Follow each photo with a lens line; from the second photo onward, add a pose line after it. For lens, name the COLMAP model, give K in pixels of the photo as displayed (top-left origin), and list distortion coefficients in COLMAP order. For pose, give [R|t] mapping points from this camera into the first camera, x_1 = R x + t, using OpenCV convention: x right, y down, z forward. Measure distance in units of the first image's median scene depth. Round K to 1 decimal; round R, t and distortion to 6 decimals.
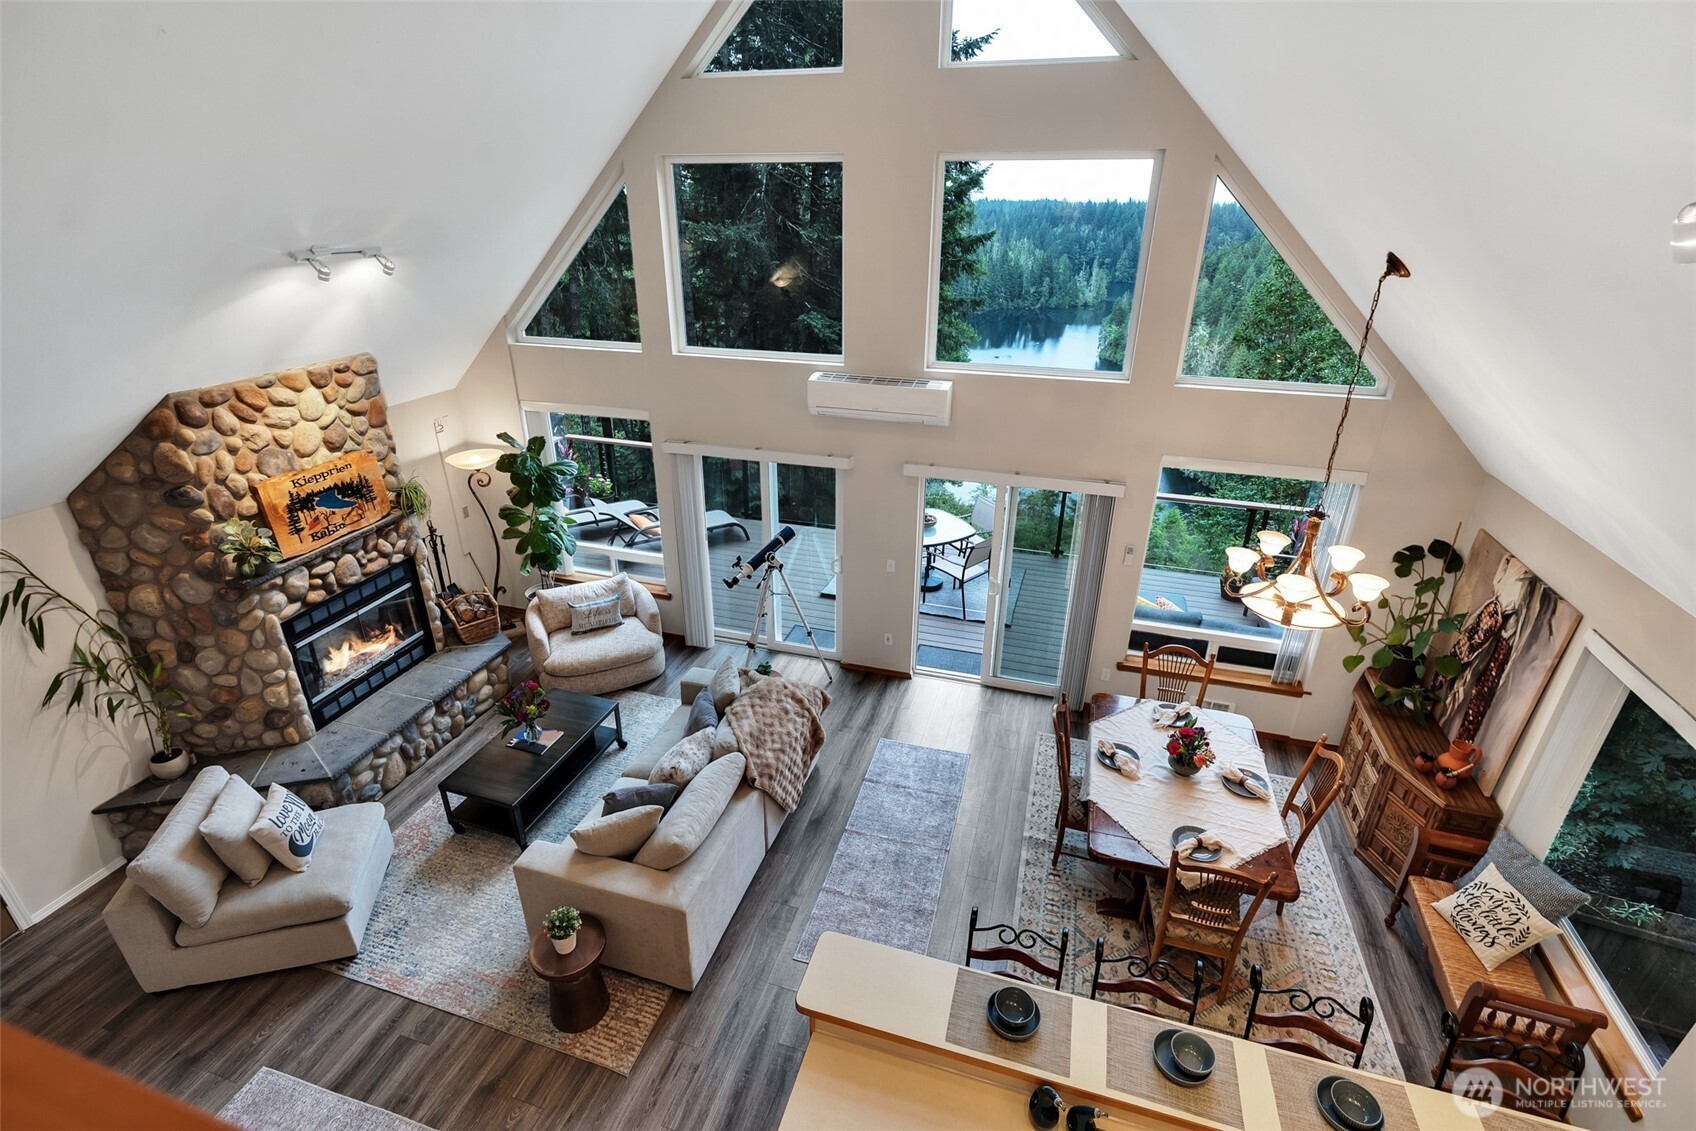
lens RADIAL K [[779.5, 0, 838.5], [0, 779.5, 563.7], [0, 0, 1]] dist [-0.010697, 0.005109]
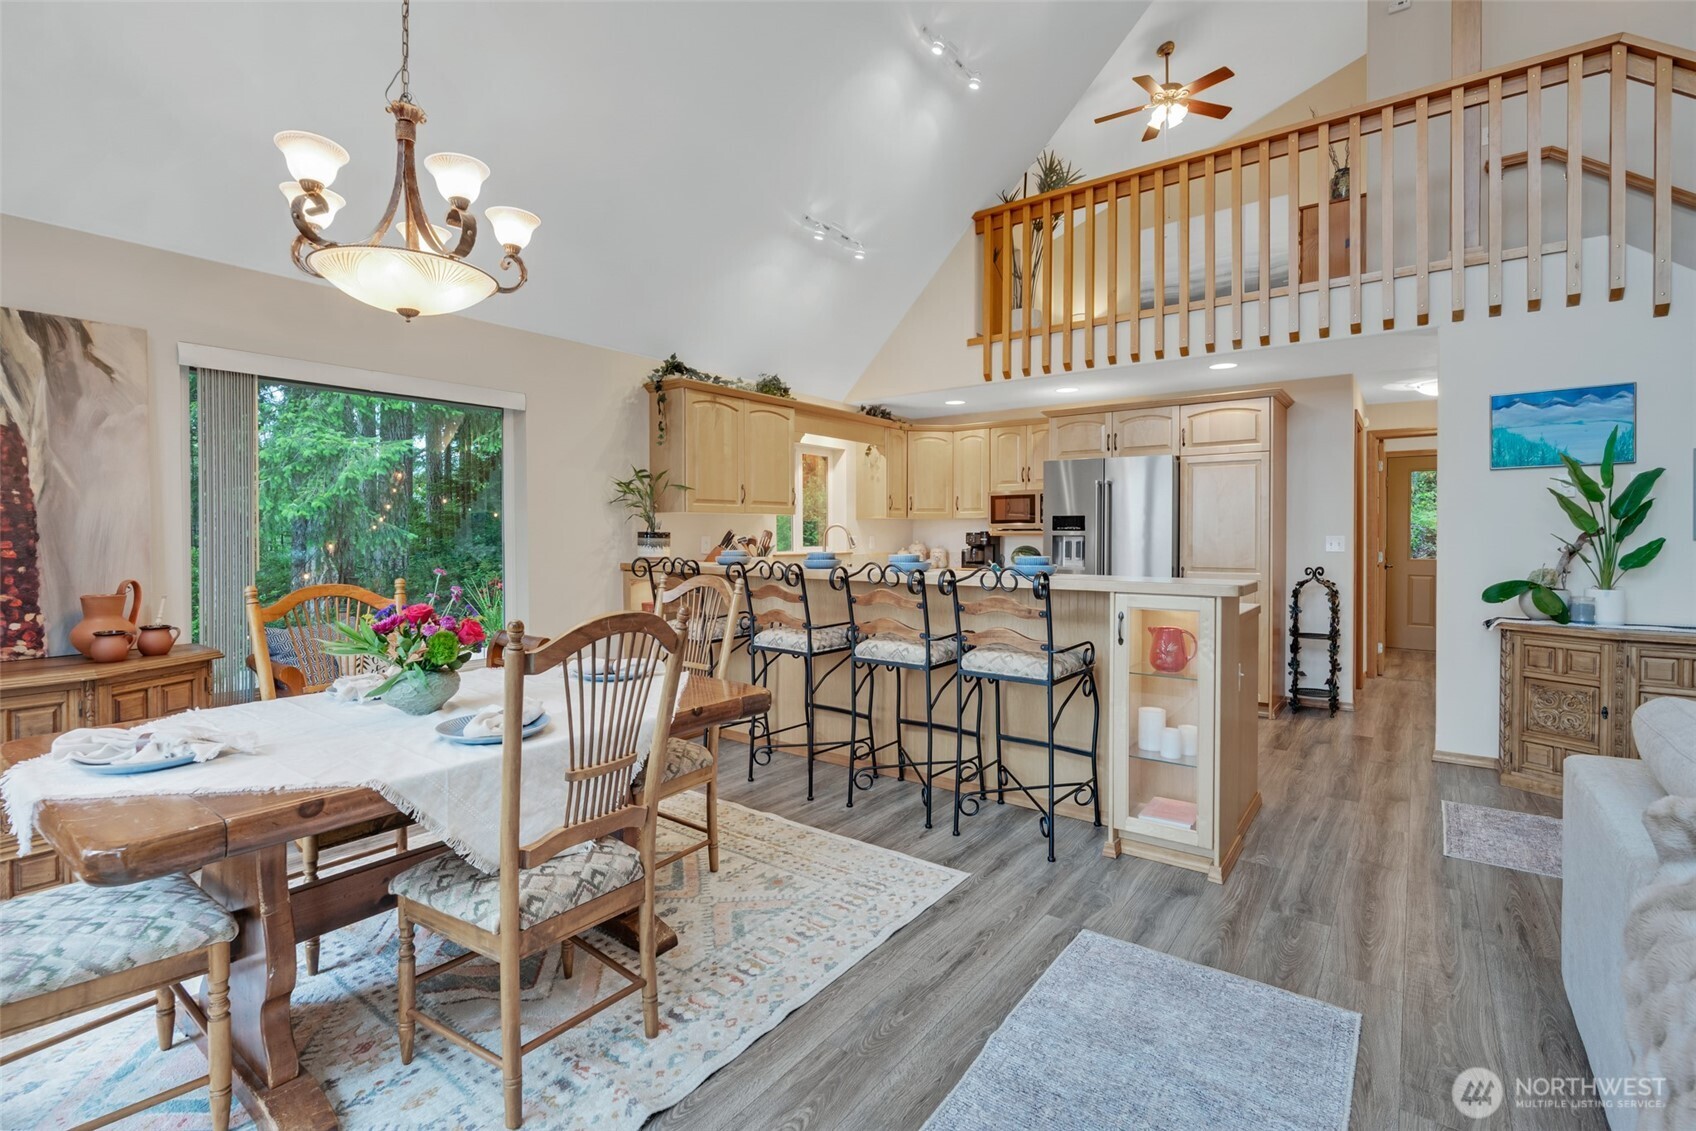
lens RADIAL K [[779.5, 0, 837.7], [0, 779.5, 540.4], [0, 0, 1]] dist [-0.010697, 0.005109]
pose [[-0.943148, -0.003397, 0.332355, 0.067170], [0.140472, 0.902178, 0.407851, 0.028434], [-0.301229, 0.431351, -0.850410, 1.133106]]
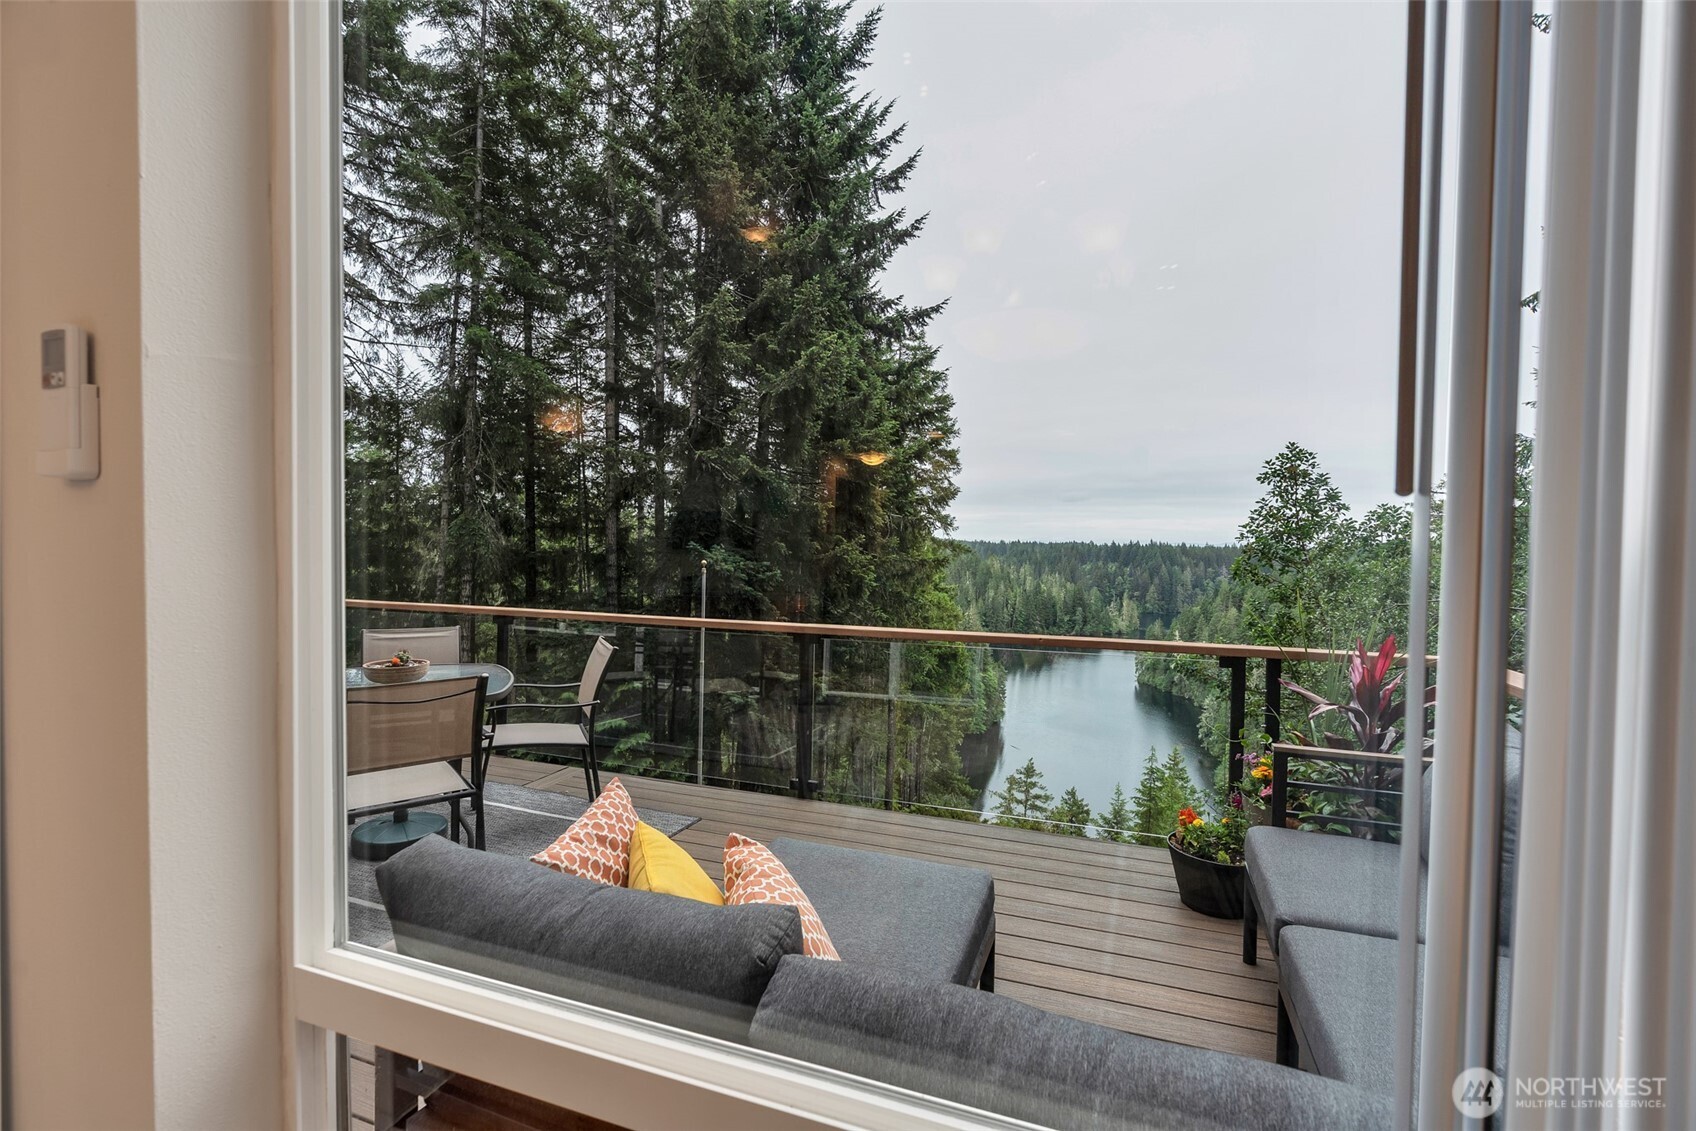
lens RADIAL K [[779.5, 0, 850.4], [0, 779.5, 567.9], [0, 0, 1]] dist [-0.010697, 0.005109]
pose [[0.999117, 0.009431, -0.040954, 0.580007], [-0.024673, 0.920511, -0.389936, 0.083156], [0.034021, 0.390602, 0.919931, 0.980890]]
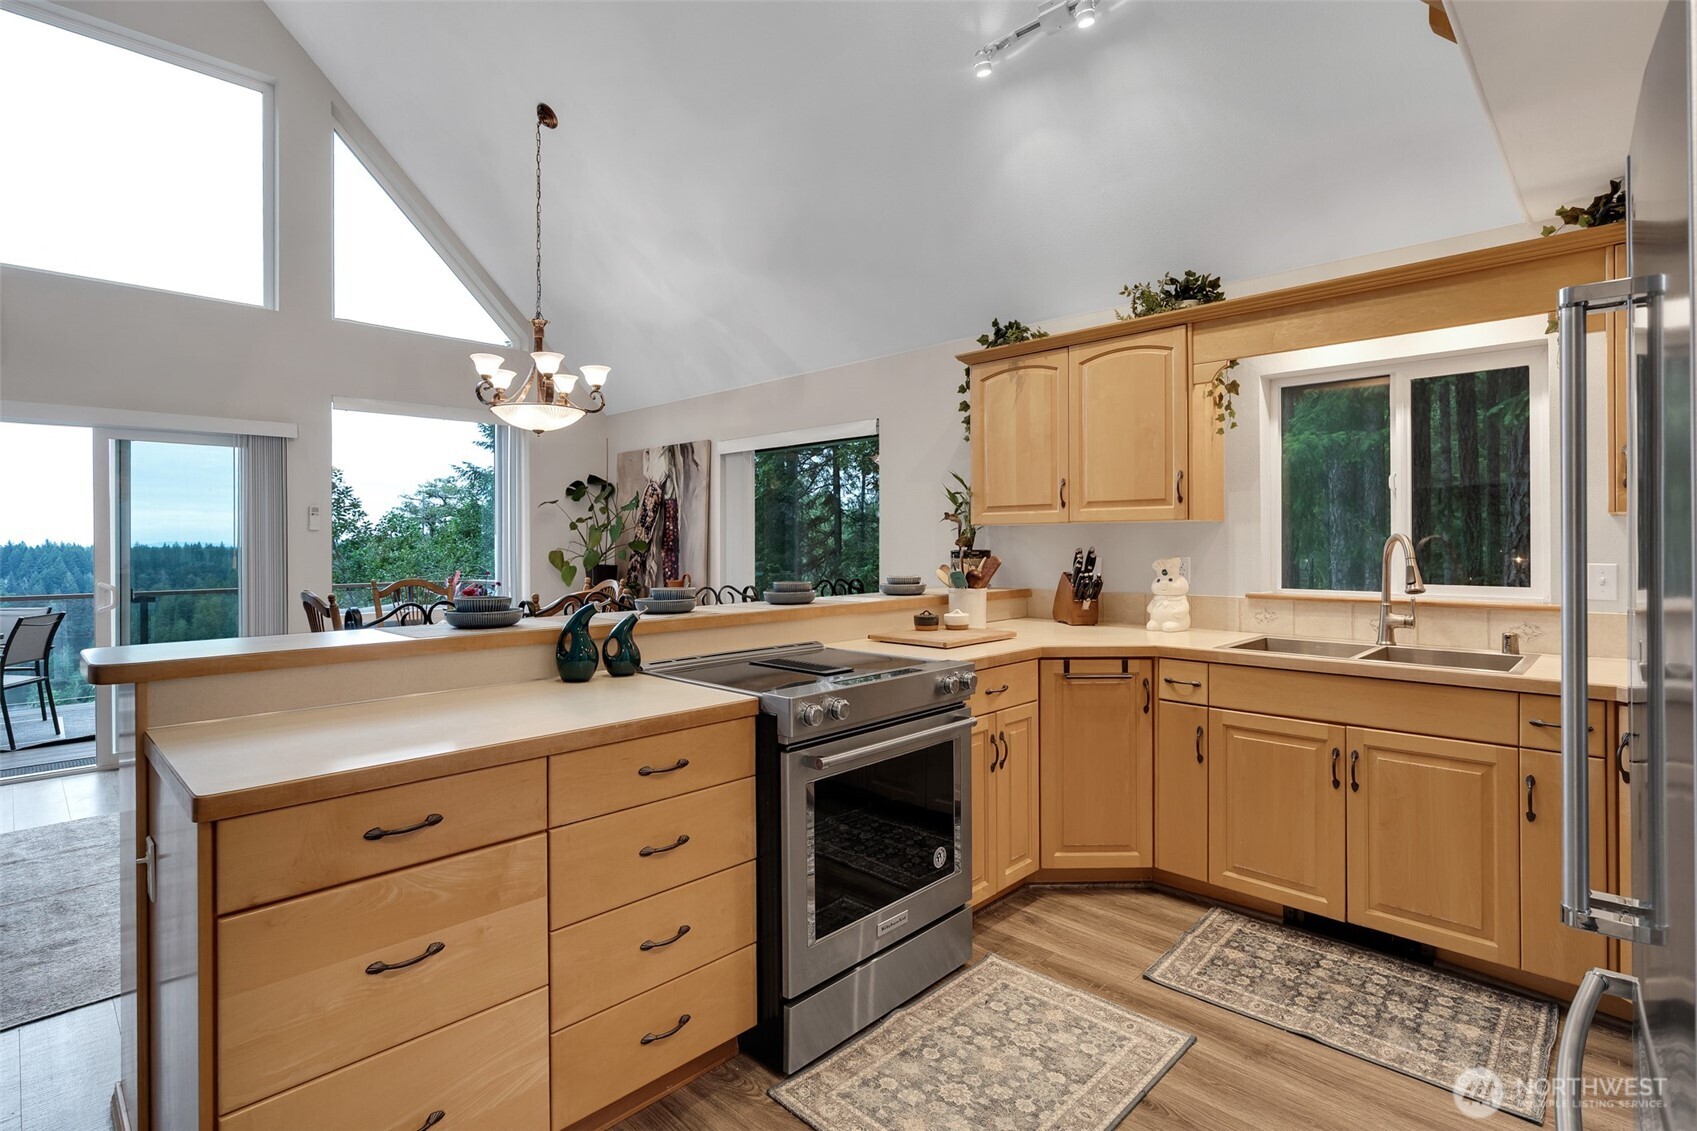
lens RADIAL K [[826.2, 0, 836.2], [0, 826.2, 539.9], [0, 0, 1]] dist [-0.008131, 0.004974]
pose [[0.458048, 0.000391, 0.888927, -0.175908], [0.378649, 0.904655, -0.195509, 0.445075], [-0.804249, 0.426144, 0.414228, 0.218460]]
